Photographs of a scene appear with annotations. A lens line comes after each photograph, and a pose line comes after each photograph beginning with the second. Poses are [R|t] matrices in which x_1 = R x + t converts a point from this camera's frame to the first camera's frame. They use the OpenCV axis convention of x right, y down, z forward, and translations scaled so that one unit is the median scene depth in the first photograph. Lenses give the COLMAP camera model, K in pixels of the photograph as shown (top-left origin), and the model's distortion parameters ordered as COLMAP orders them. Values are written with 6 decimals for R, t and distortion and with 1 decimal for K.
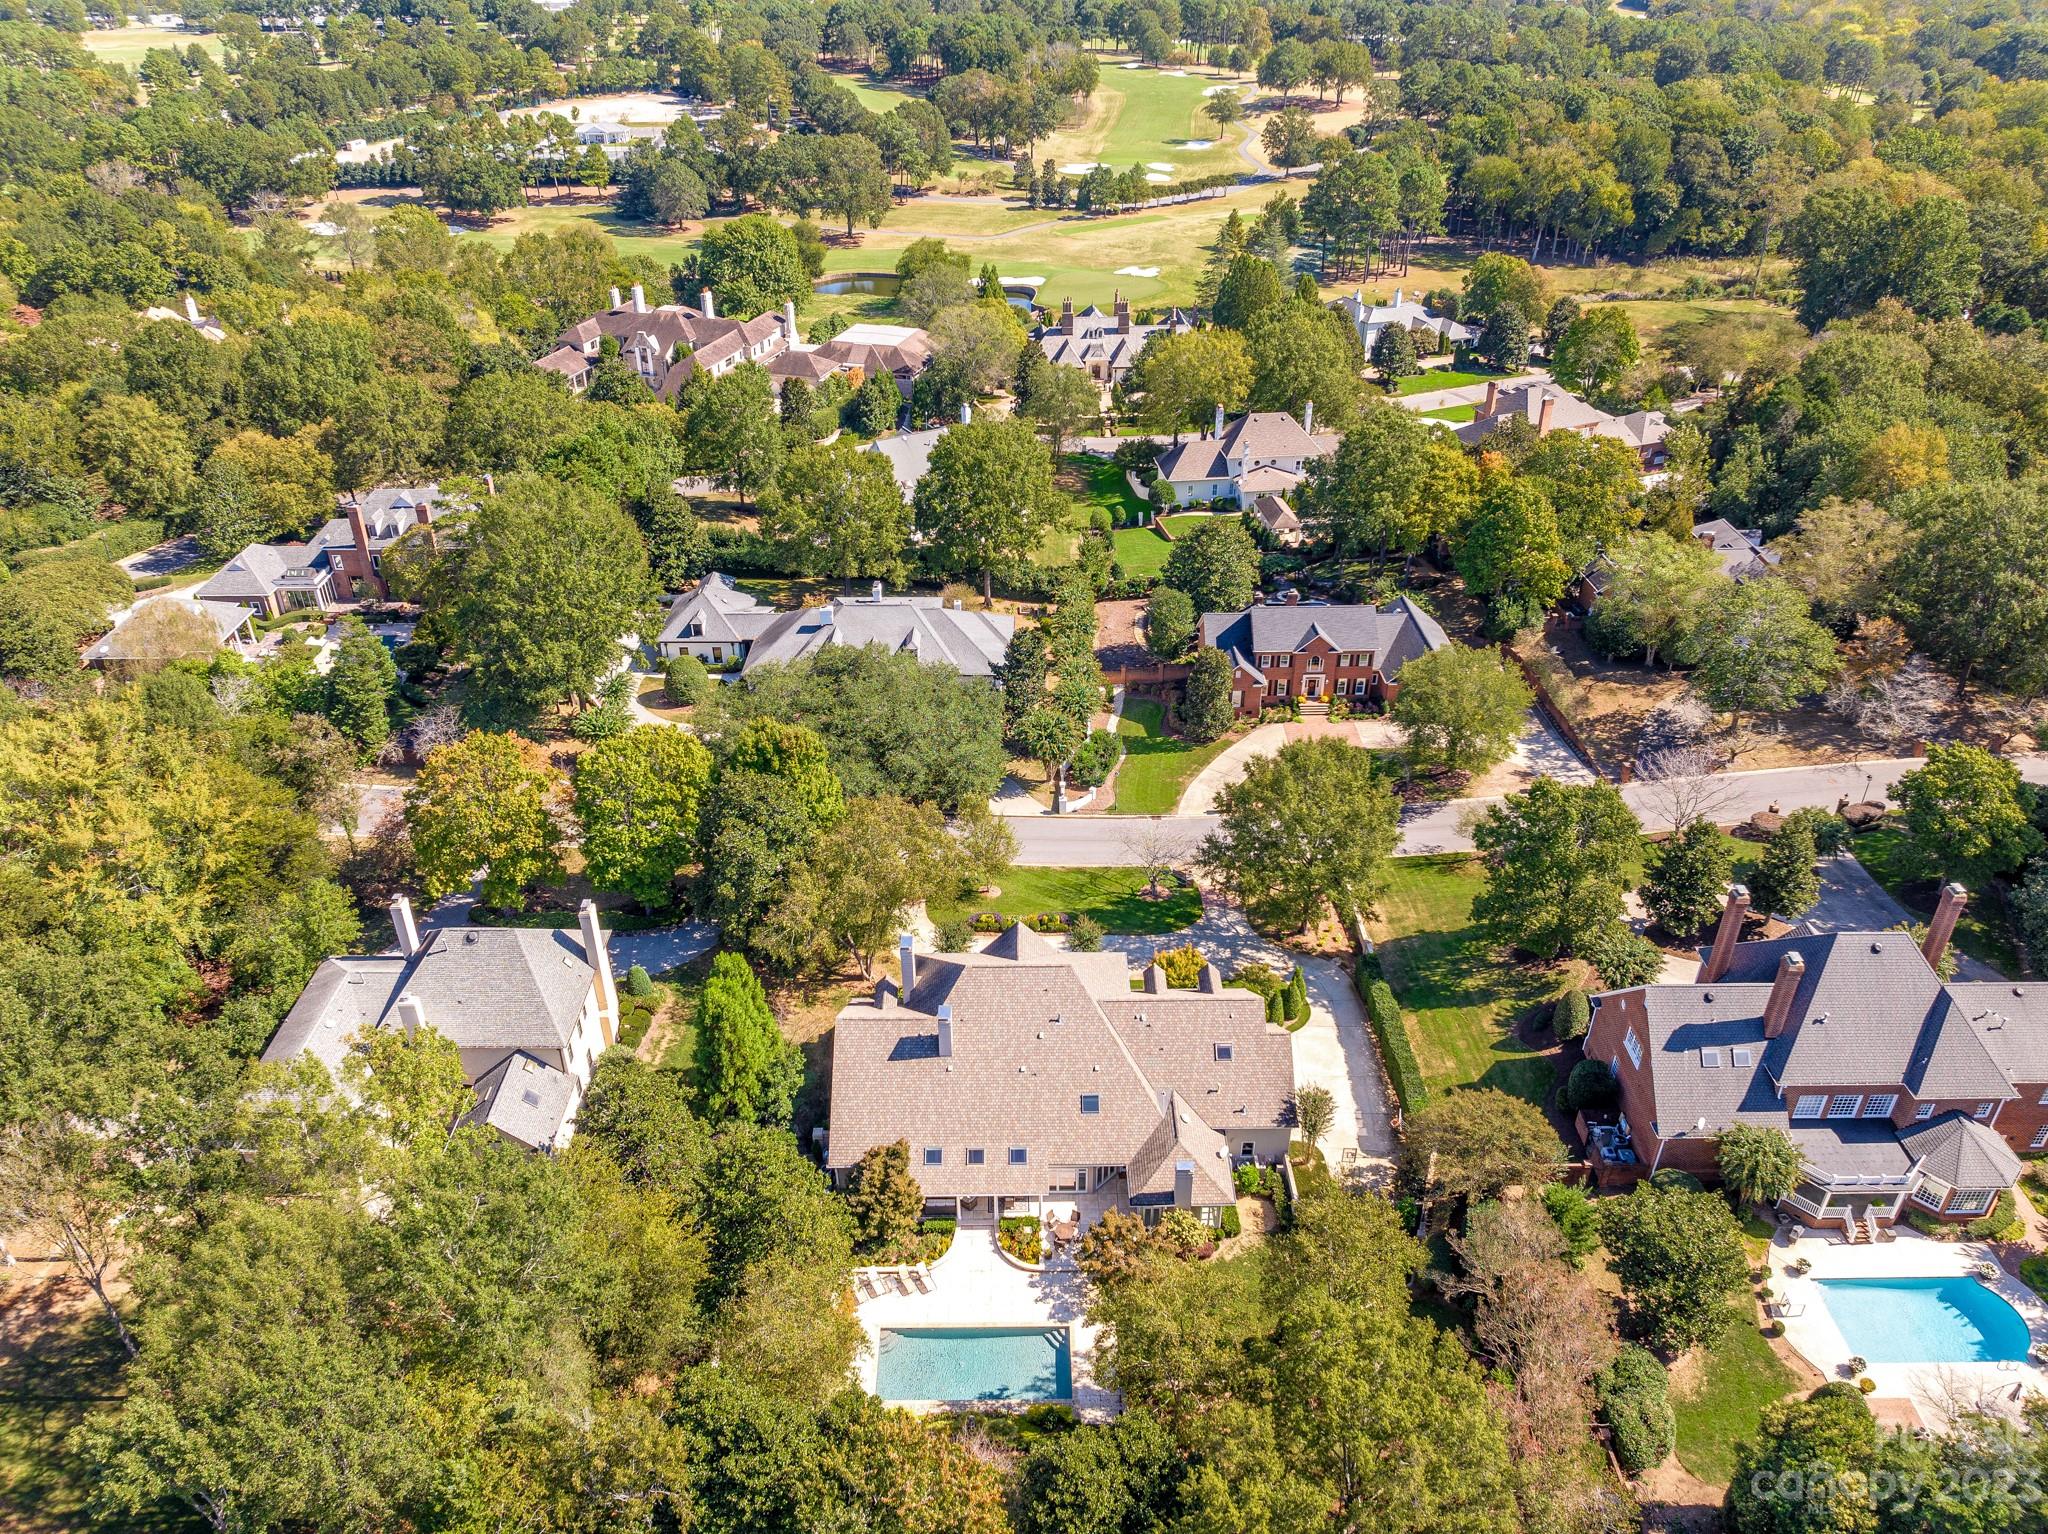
lens RADIAL K [[1422.6, 0, 1024.0], [0, 1422.6, 767.0], [0, 0, 1]] dist [-0.021285, -0.002787]
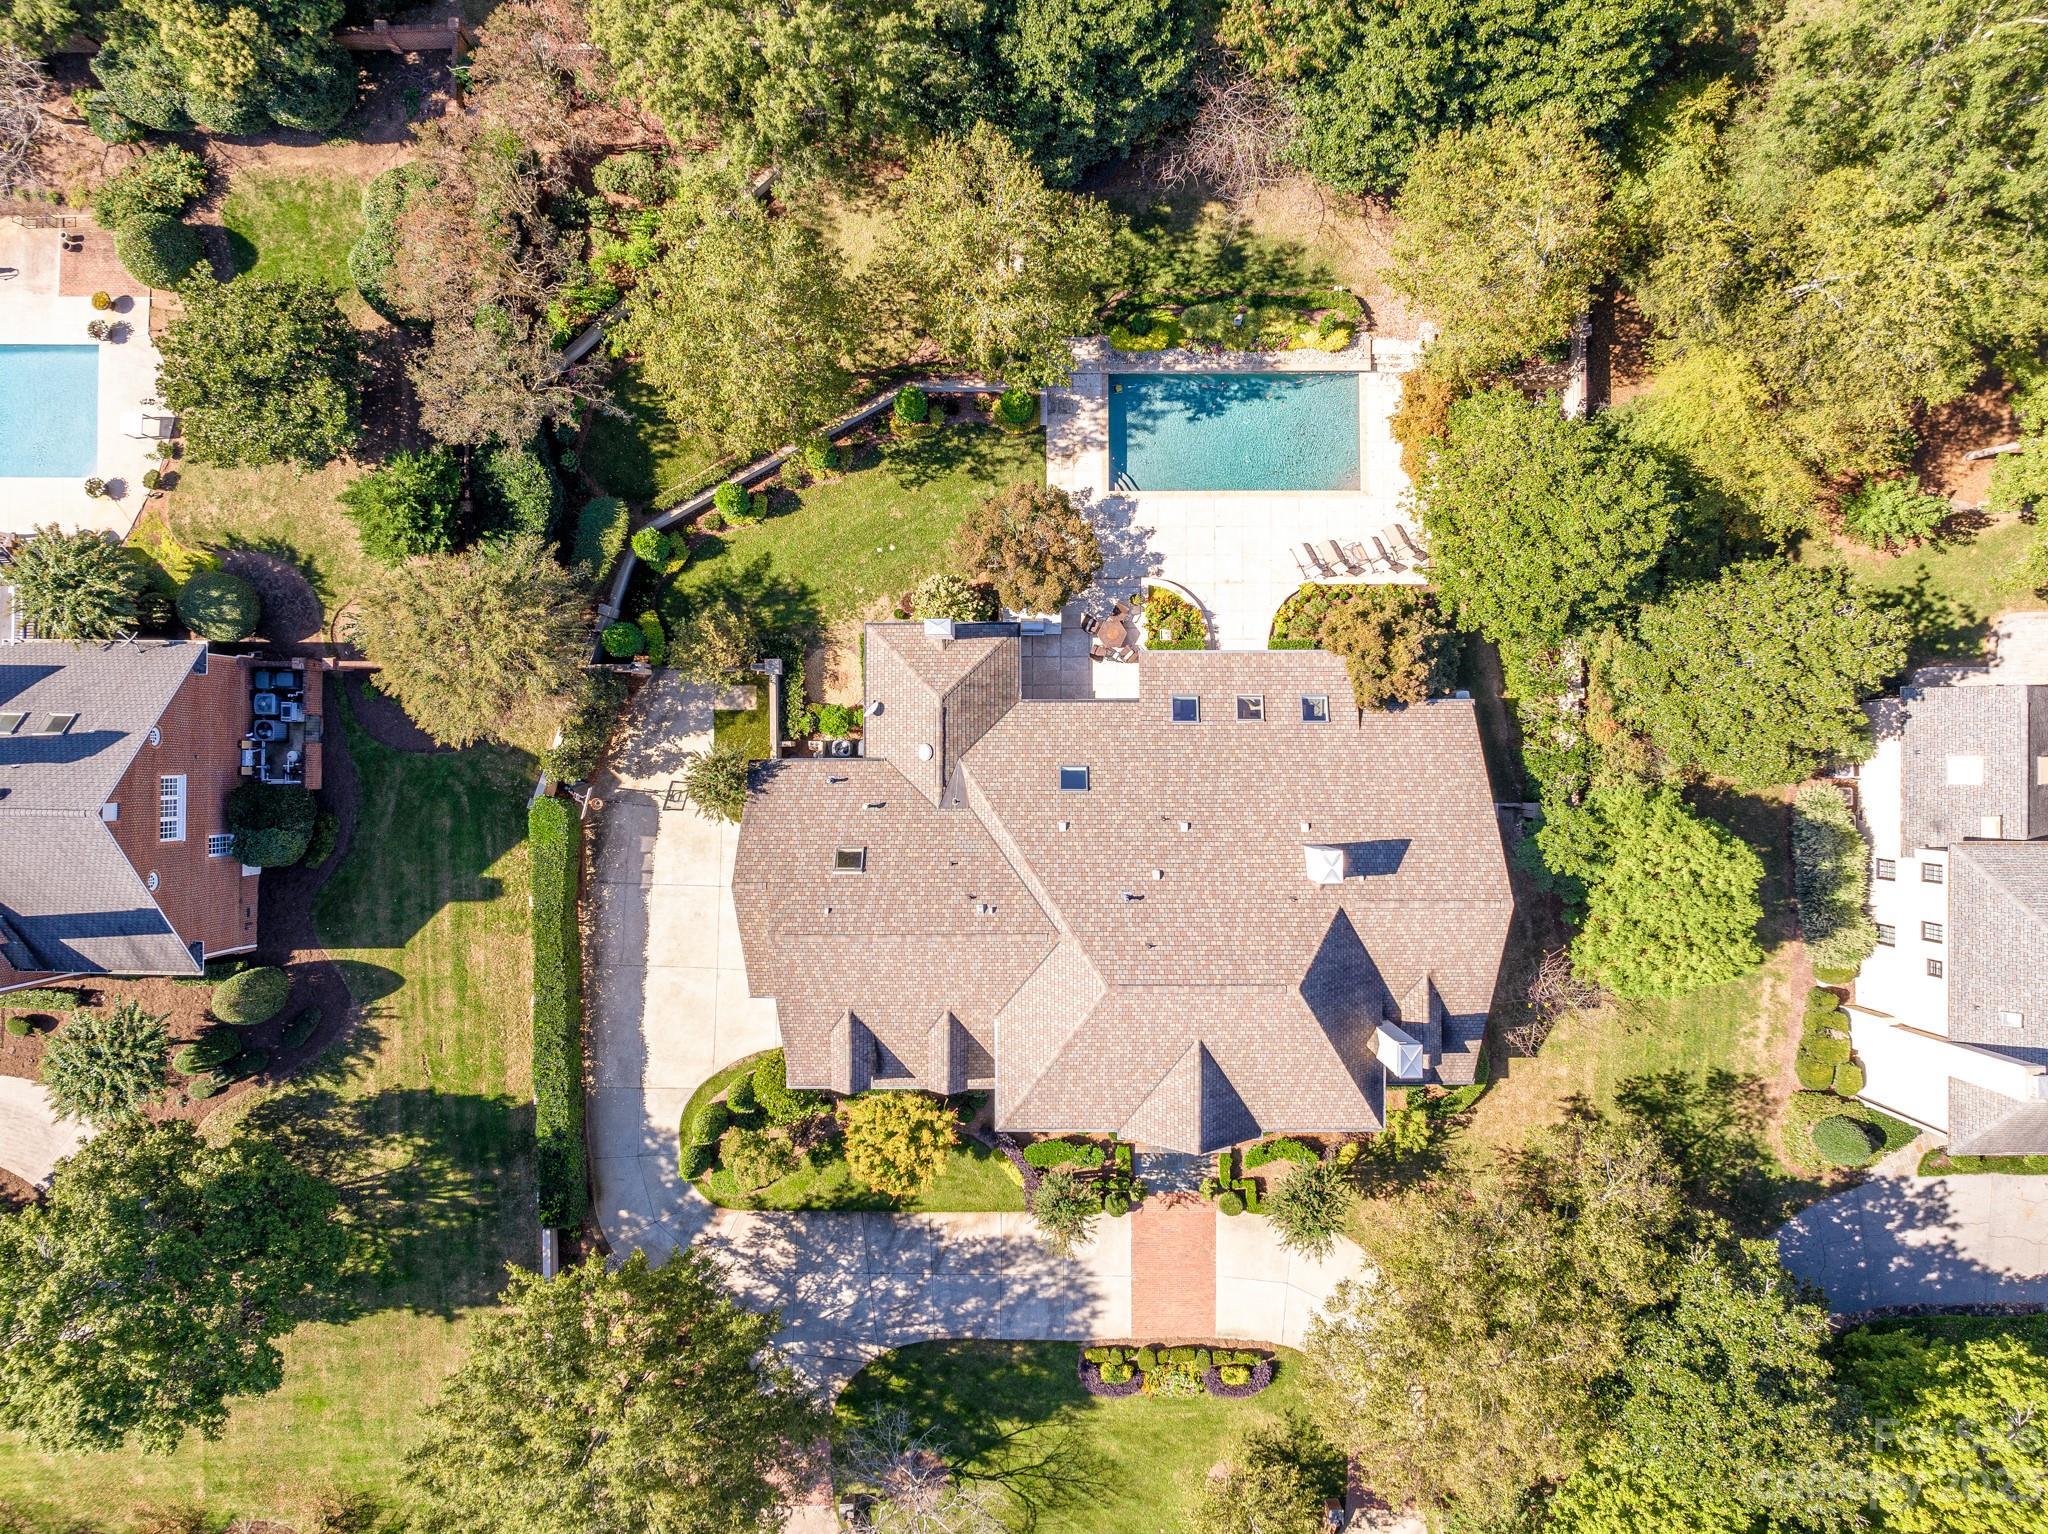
lens RADIAL K [[1422.6, 0, 1024.0], [0, 1422.6, 767.0], [0, 0, 1]] dist [-0.021285, -0.002787]
pose [[-0.999914, -0.004856, 0.012192, 0.060990], [0.012941, -0.519389, 0.854440, -0.295640], [0.002183, 0.854524, 0.519407, 0.666249]]
